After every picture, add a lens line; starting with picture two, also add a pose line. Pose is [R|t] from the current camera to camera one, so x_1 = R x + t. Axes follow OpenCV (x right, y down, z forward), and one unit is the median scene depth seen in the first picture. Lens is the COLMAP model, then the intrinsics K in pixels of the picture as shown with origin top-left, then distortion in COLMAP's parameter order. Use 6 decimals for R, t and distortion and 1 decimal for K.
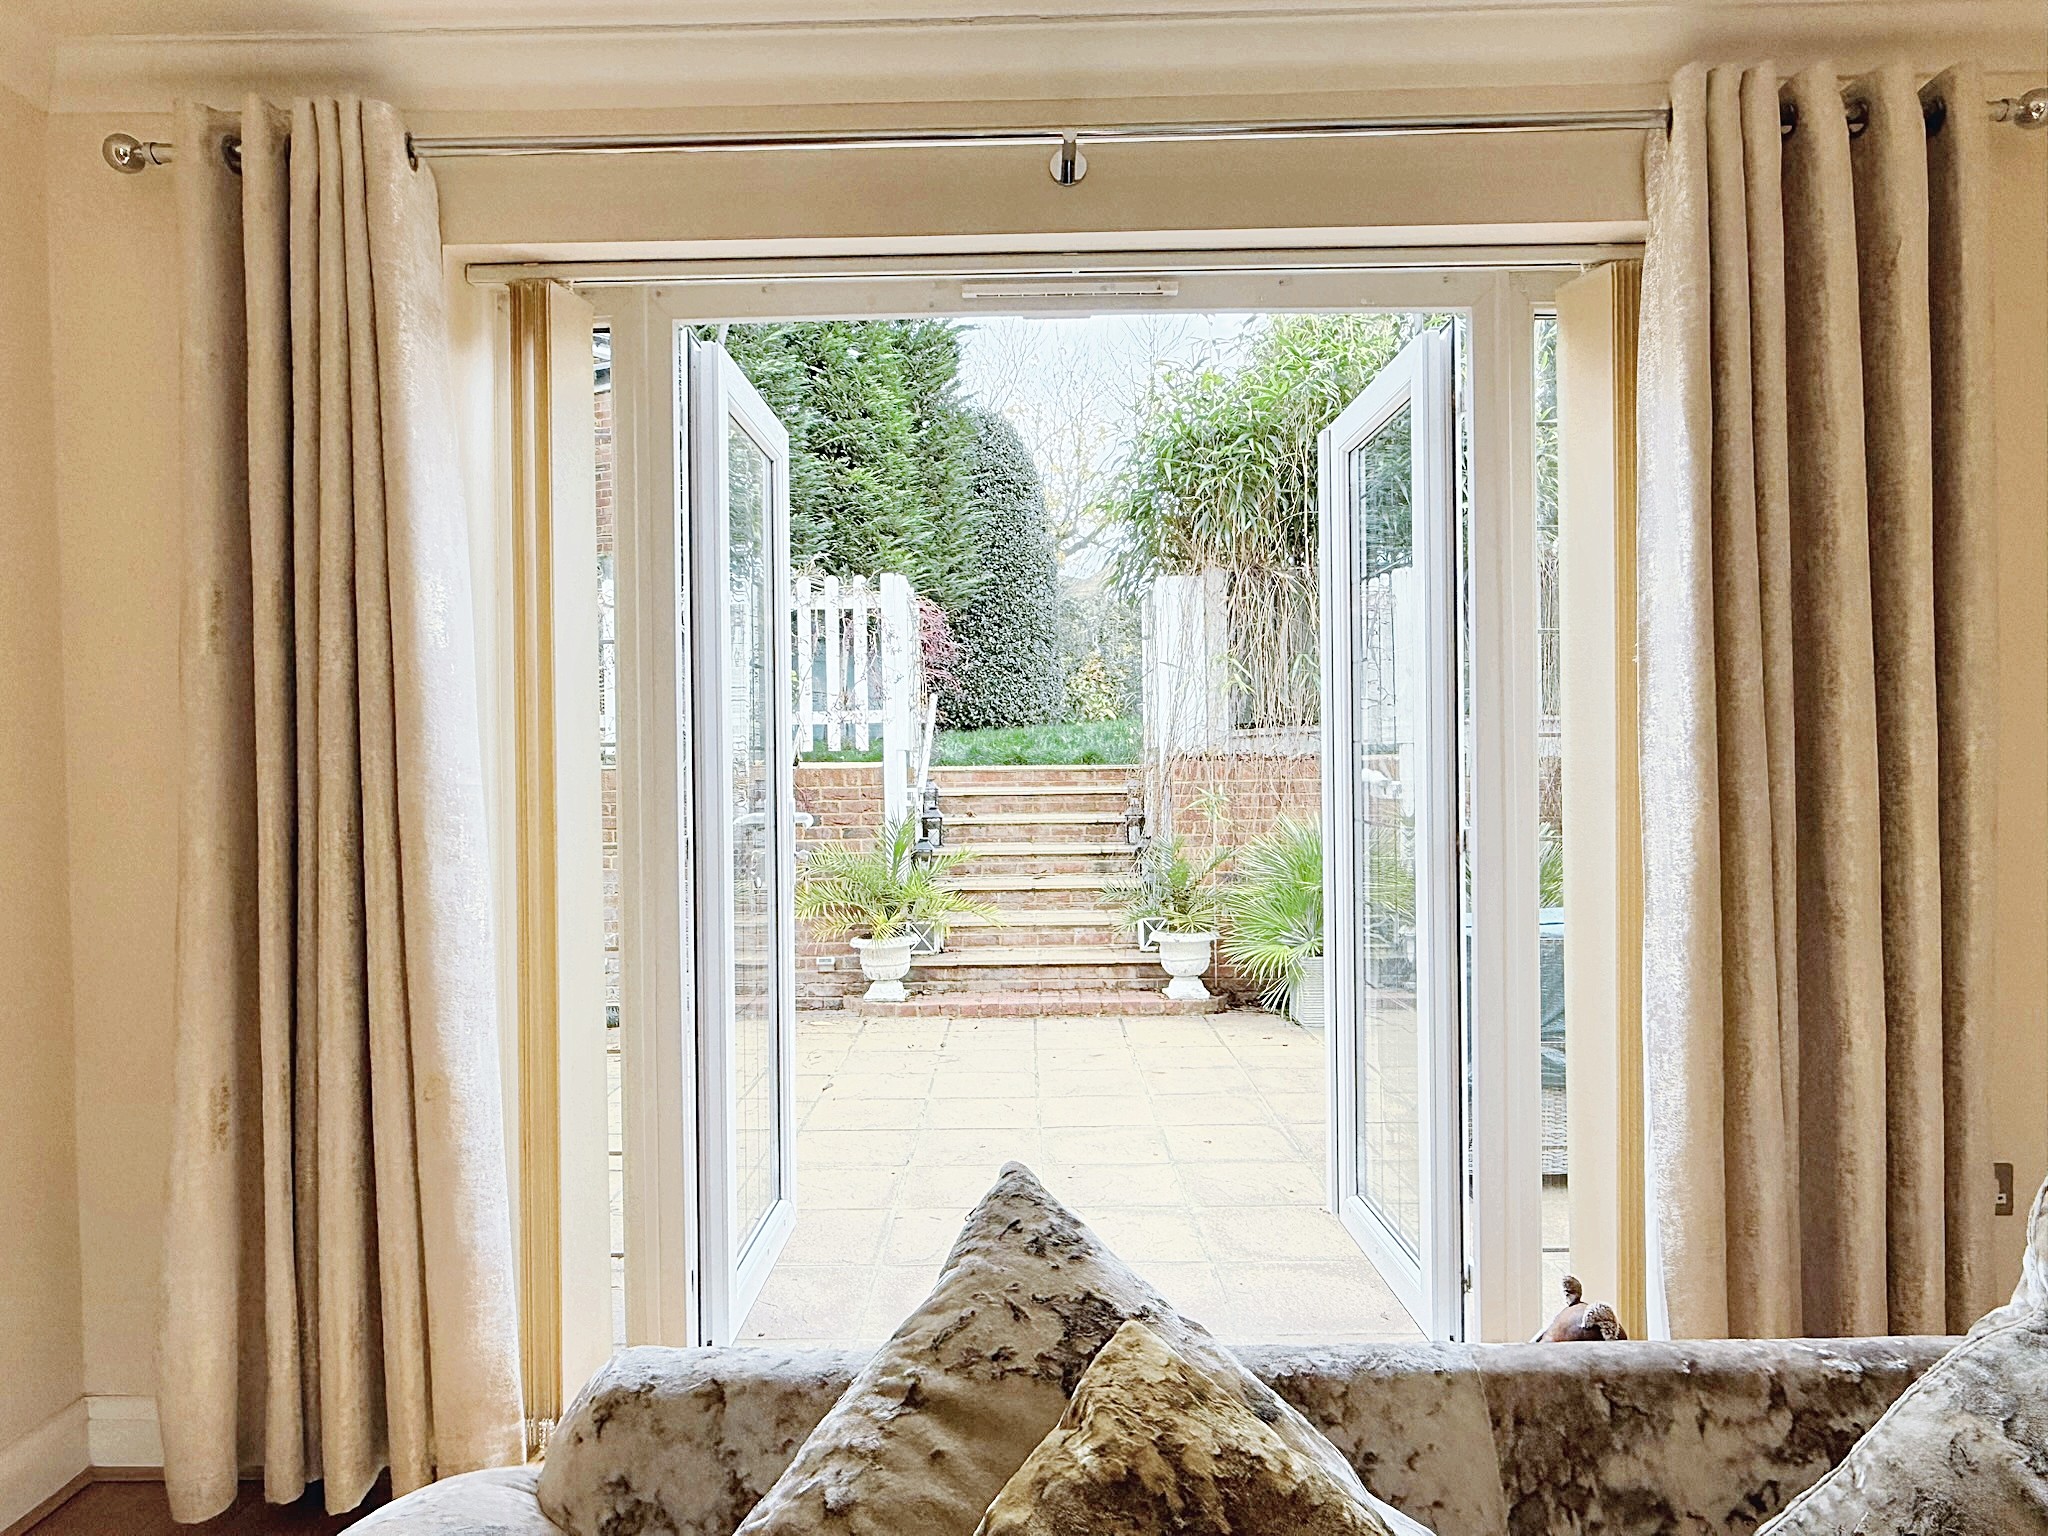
lens RADIAL K [[1276.4, 0, 1014.9], [0, 1276.4, 768.5], [0, 0, 1]] dist [-0.000916, -0.000047]
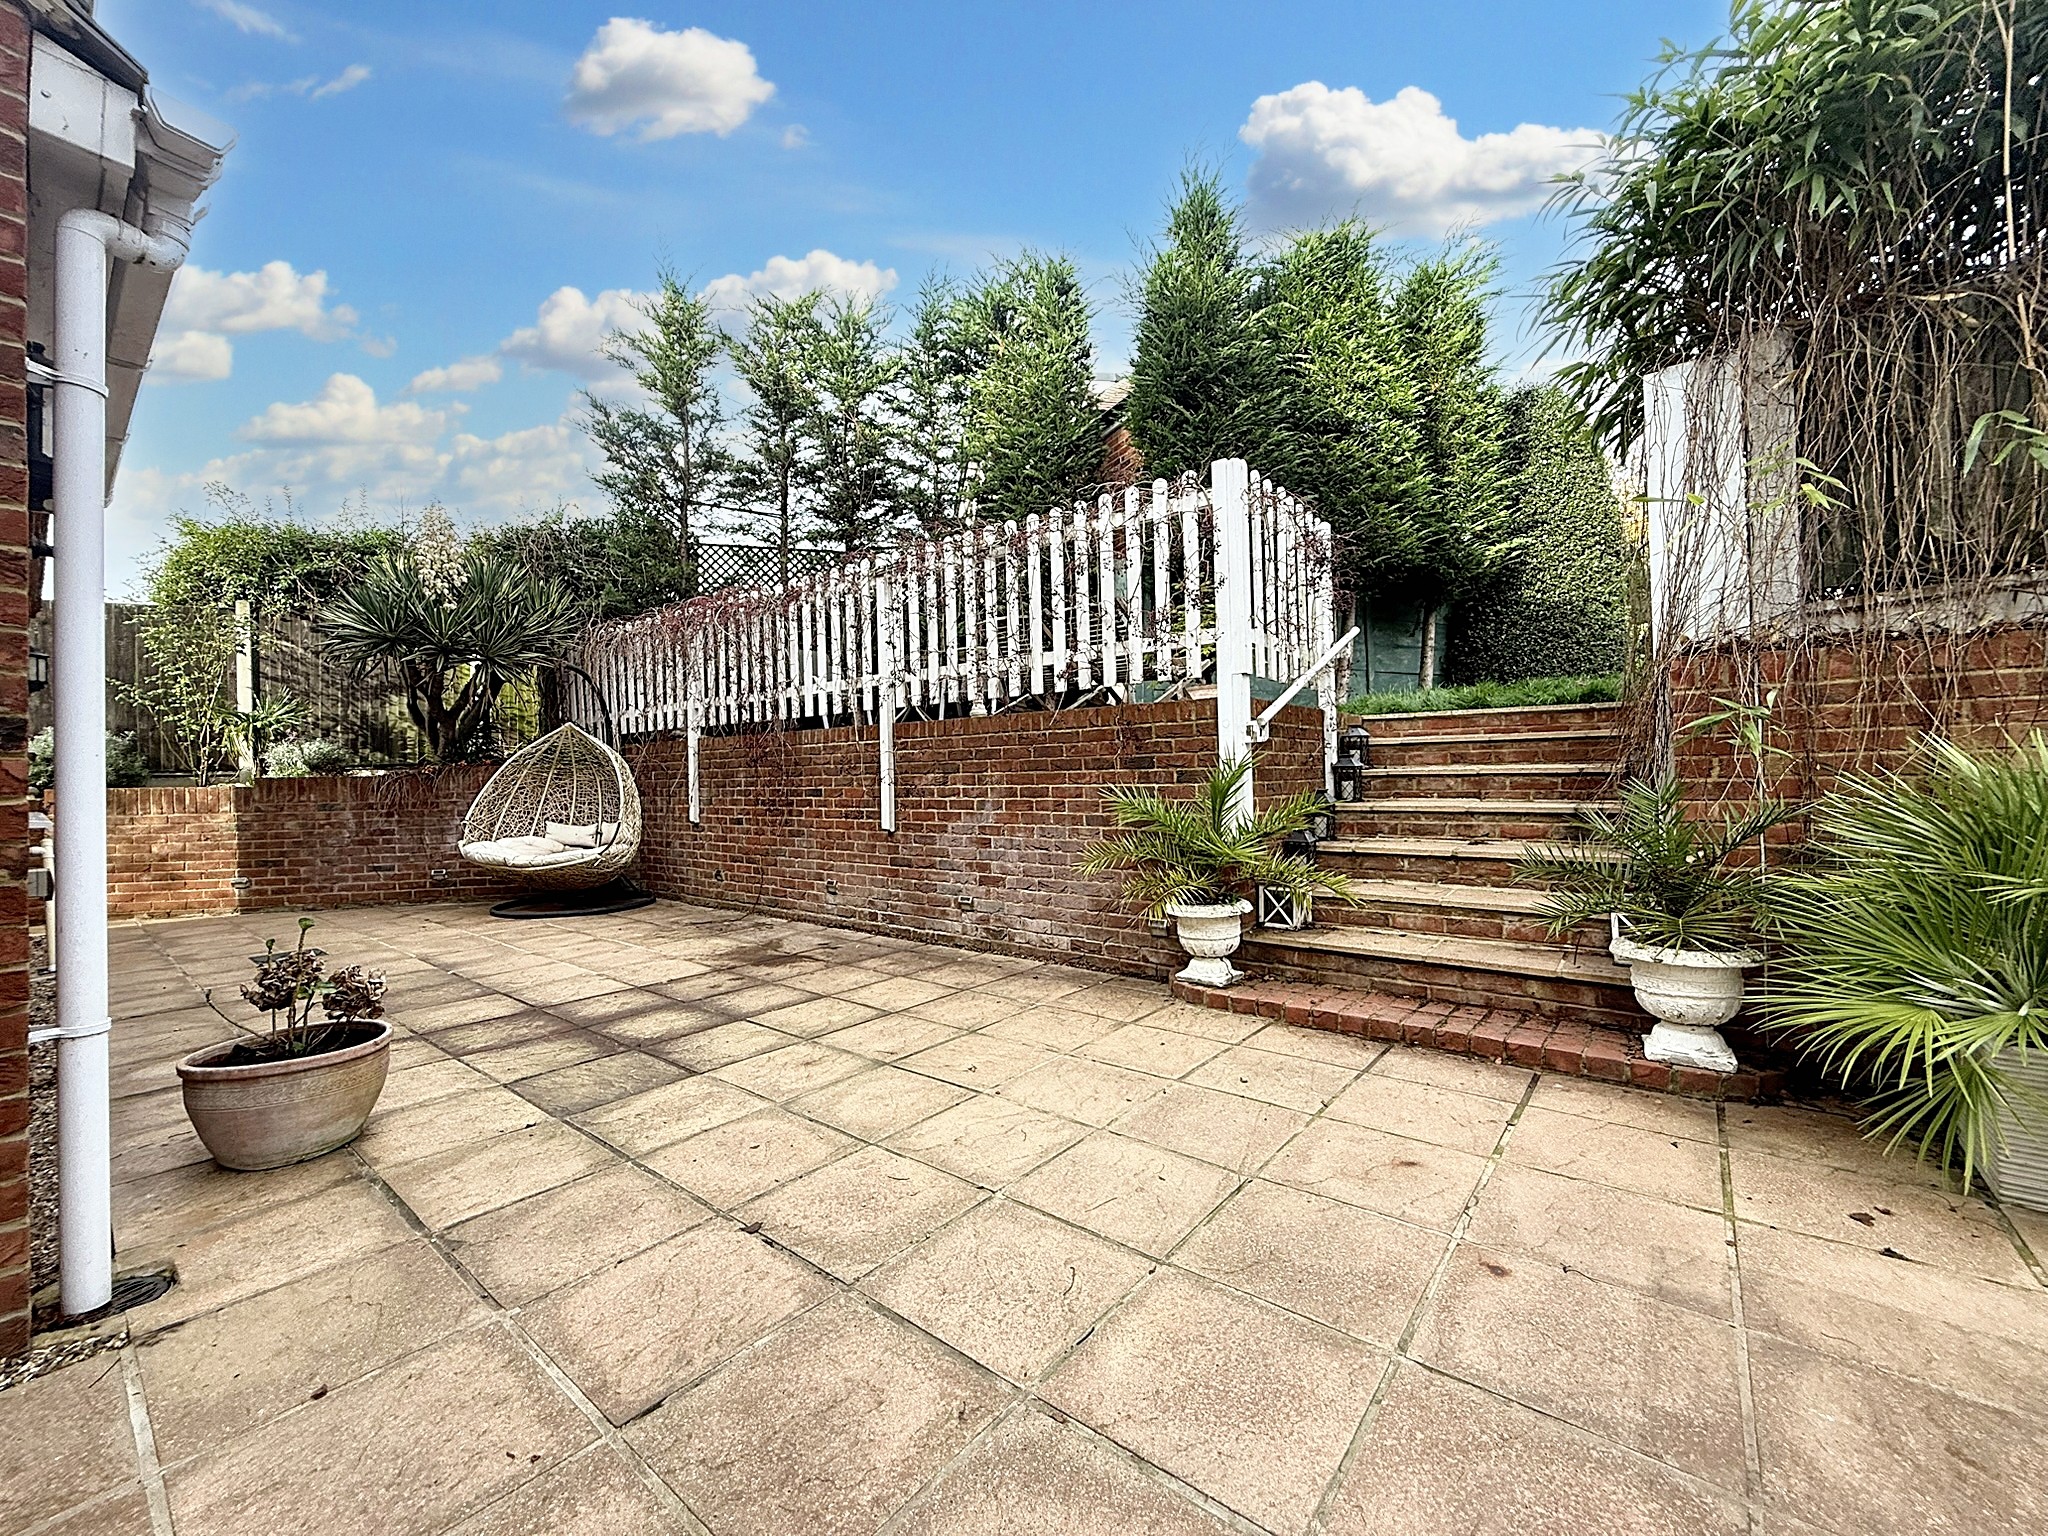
lens RADIAL K [[812.2, 0, 1017.0], [0, 812.2, 768.0], [0, 0, 1]] dist [-0.000936, 0.000045]
pose [[0.780698, -0.007053, -0.624869, 0.123506], [0.007811, 0.999968, -0.001528, 0.044705], [0.624860, -0.003688, 0.780728, 0.508467]]
